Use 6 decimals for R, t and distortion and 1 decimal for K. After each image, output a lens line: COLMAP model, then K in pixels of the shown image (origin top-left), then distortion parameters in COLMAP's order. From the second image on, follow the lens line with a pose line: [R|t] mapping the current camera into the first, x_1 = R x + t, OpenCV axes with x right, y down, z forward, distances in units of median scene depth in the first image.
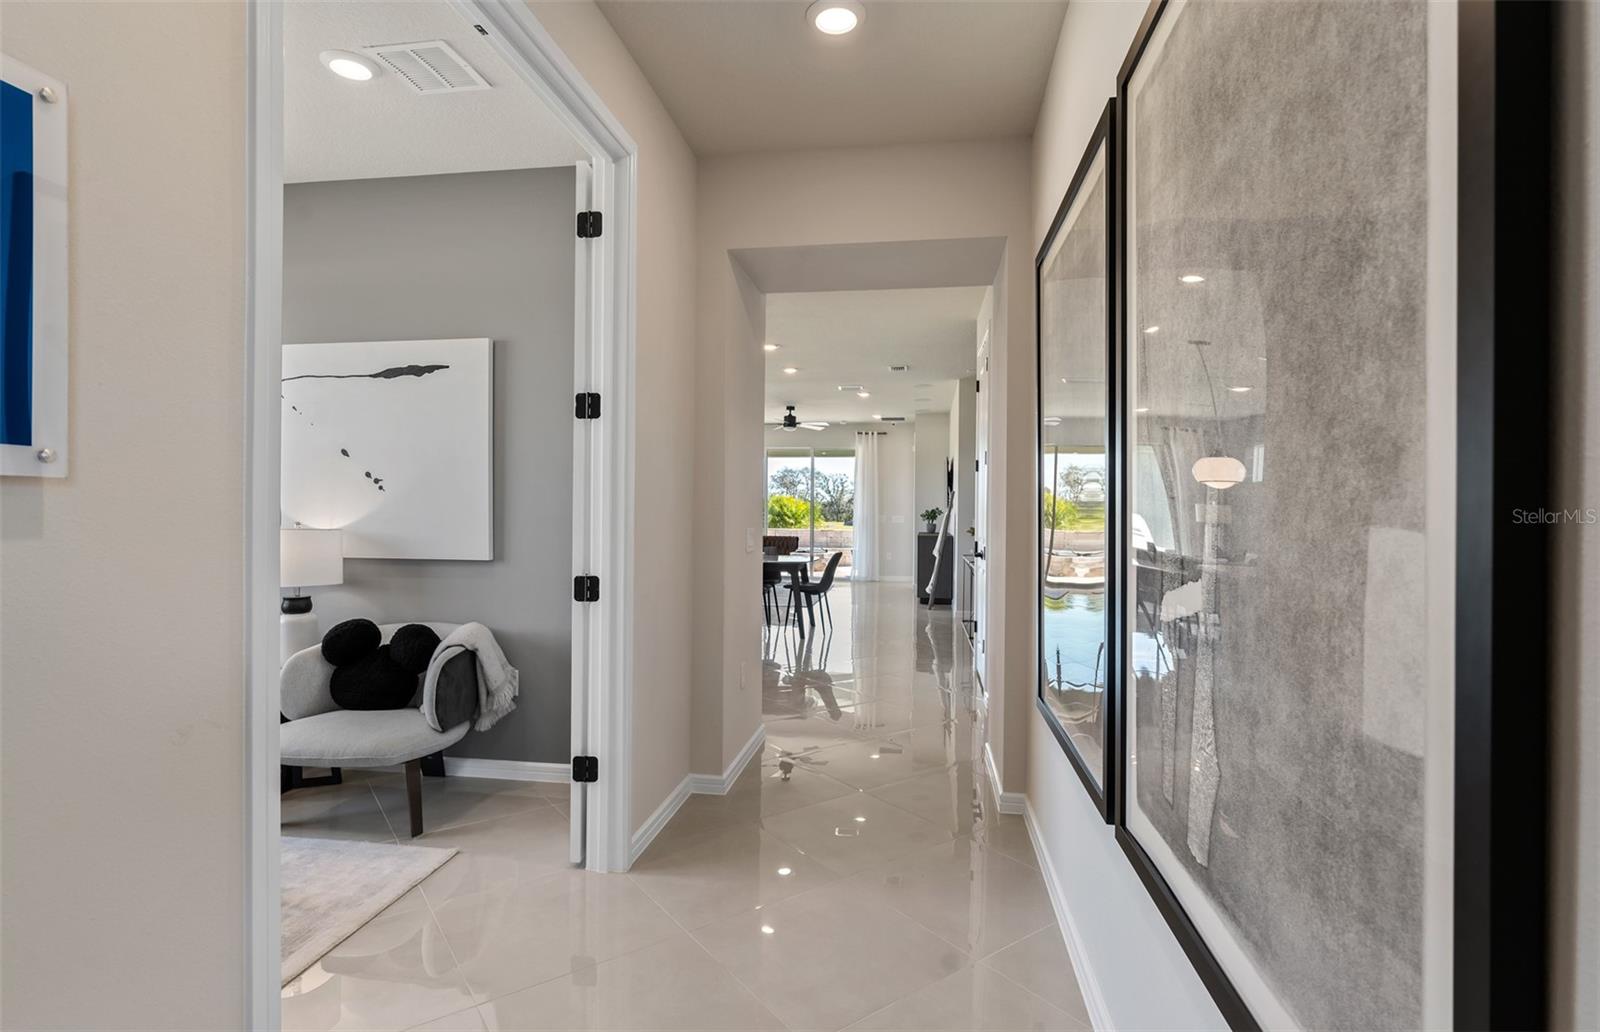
lens RADIAL K [[743.4, 0, 801.8], [0, 743.4, 516.3], [0, 0, 1]] dist [-0.001309, 0.002254]
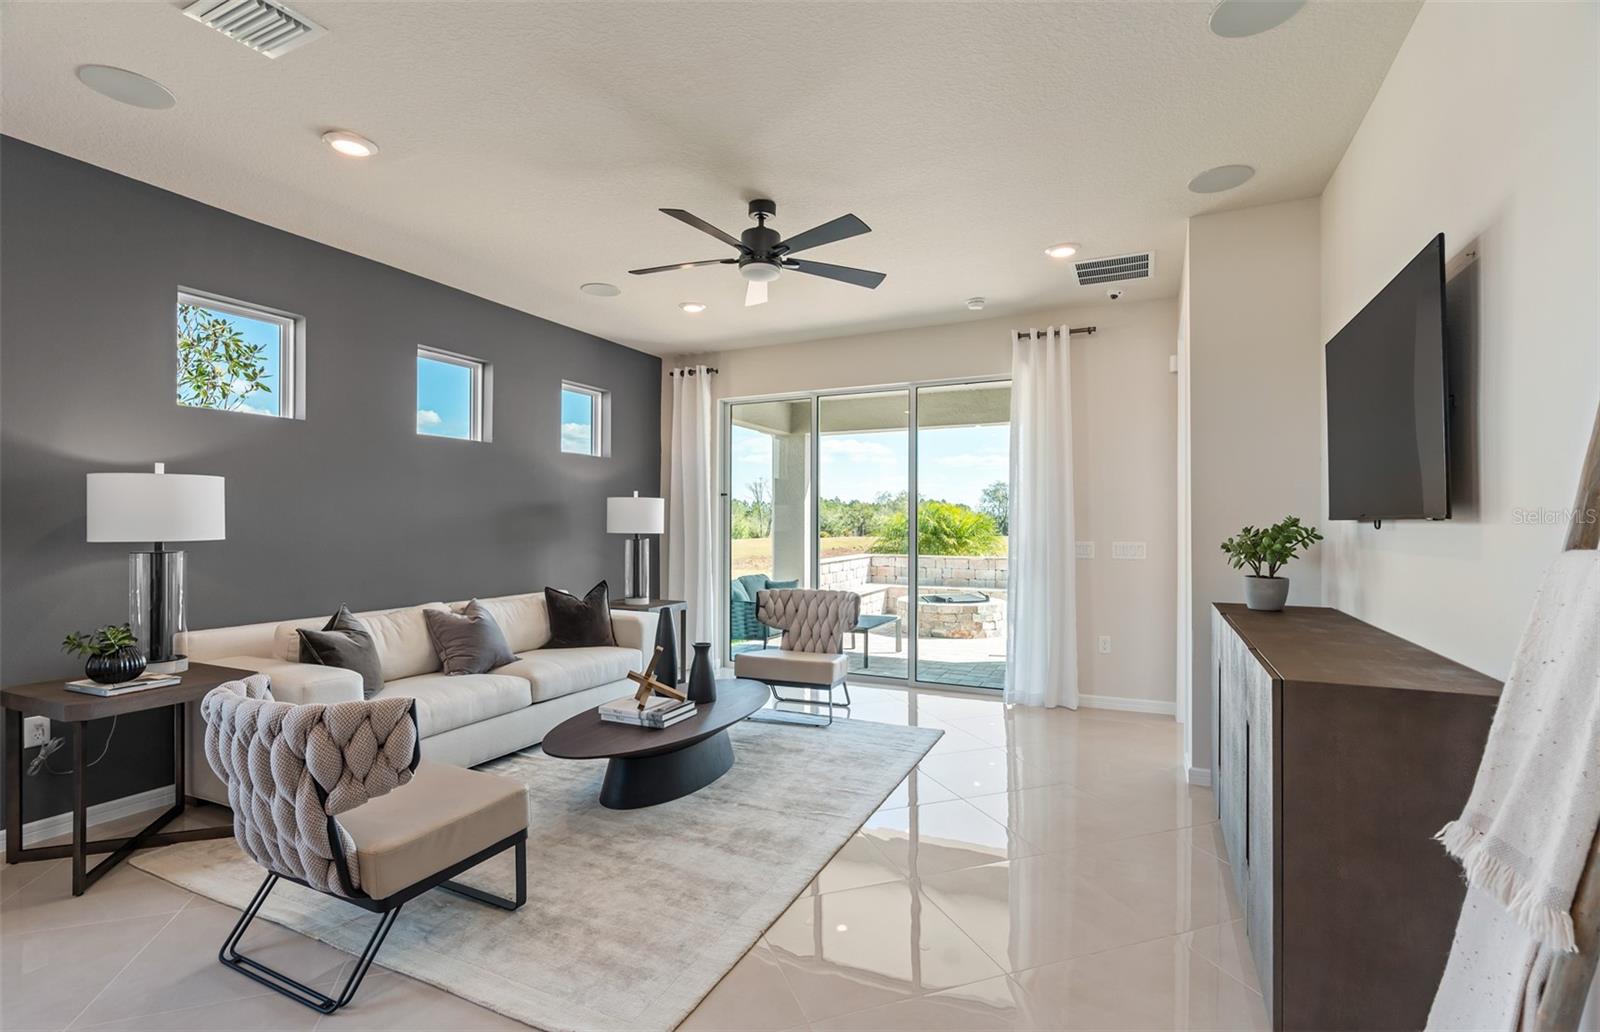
lens RADIAL K [[721.1, 0, 802.4], [0, 721.1, 517.5], [0, 0, 1]] dist [-0.008992, 0.004806]
pose [[0.960588, -0.008455, -0.277847, 0.083116], [0.003264, 0.999811, -0.019139, -0.007672], [0.277956, 0.017478, 0.960435, 0.697550]]
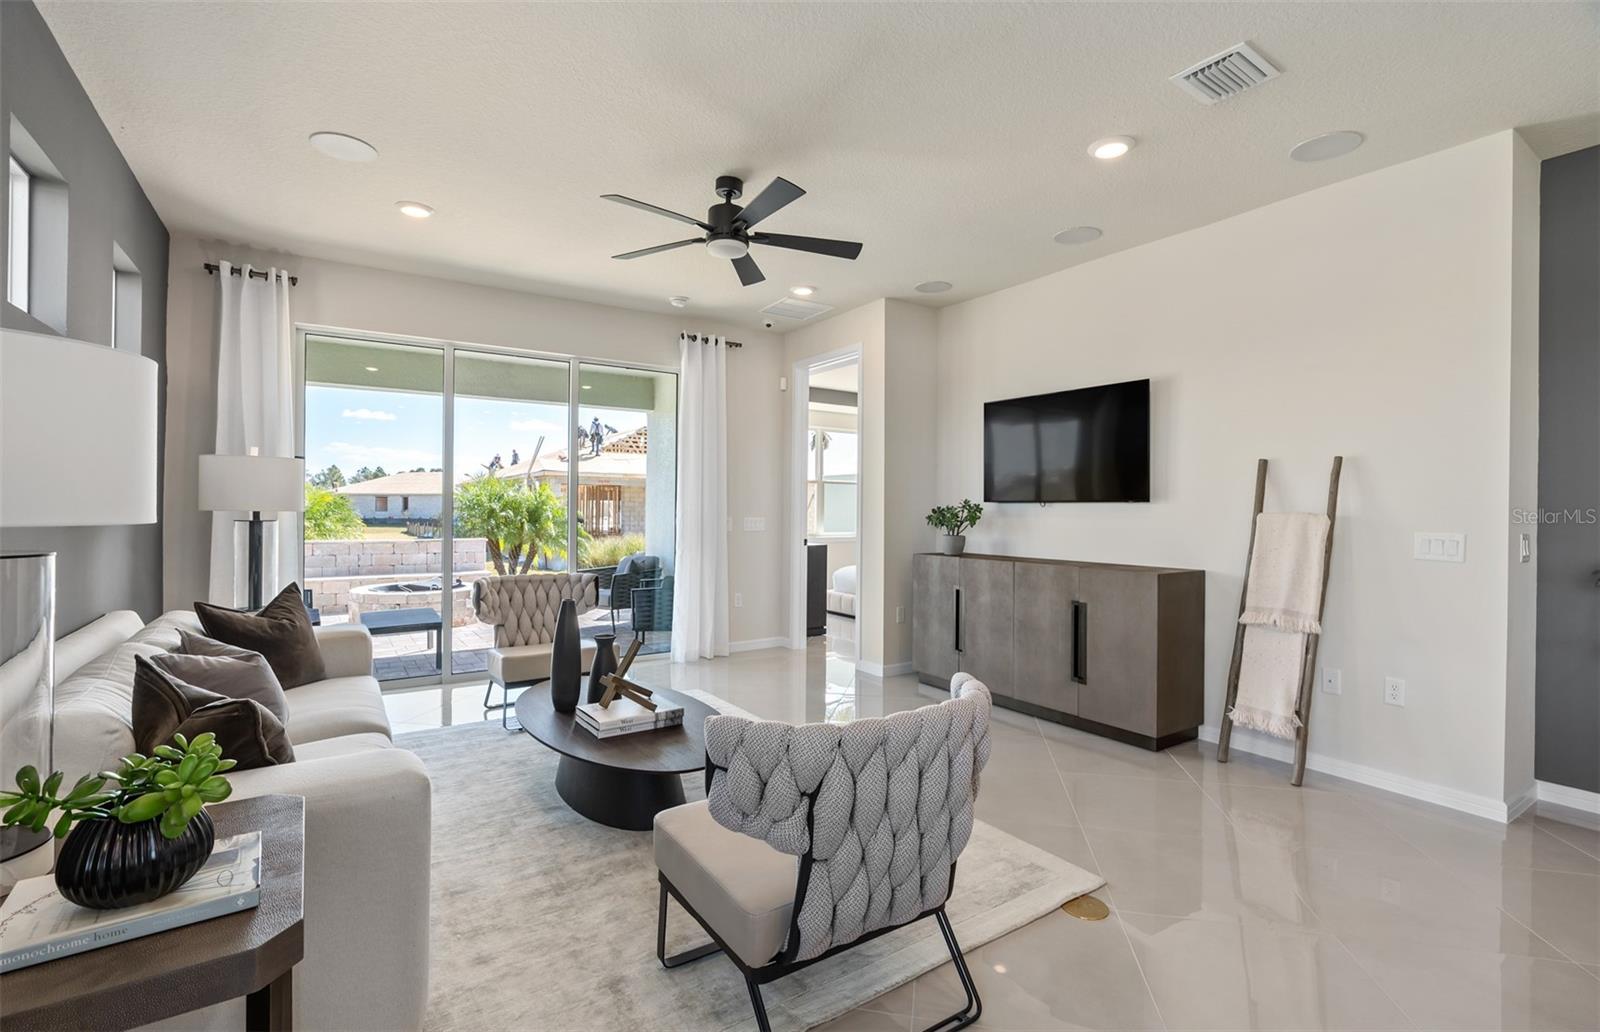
lens RADIAL K [[721.1, 0, 800.1], [0, 721.1, 517.6], [0, 0, 1]] dist [-0.008992, 0.004806]
pose [[0.739745, -0.009682, 0.672818, -0.198264], [0.003116, 0.999935, 0.010964, -0.006766], [-0.672880, -0.006014, 0.739727, 0.735373]]
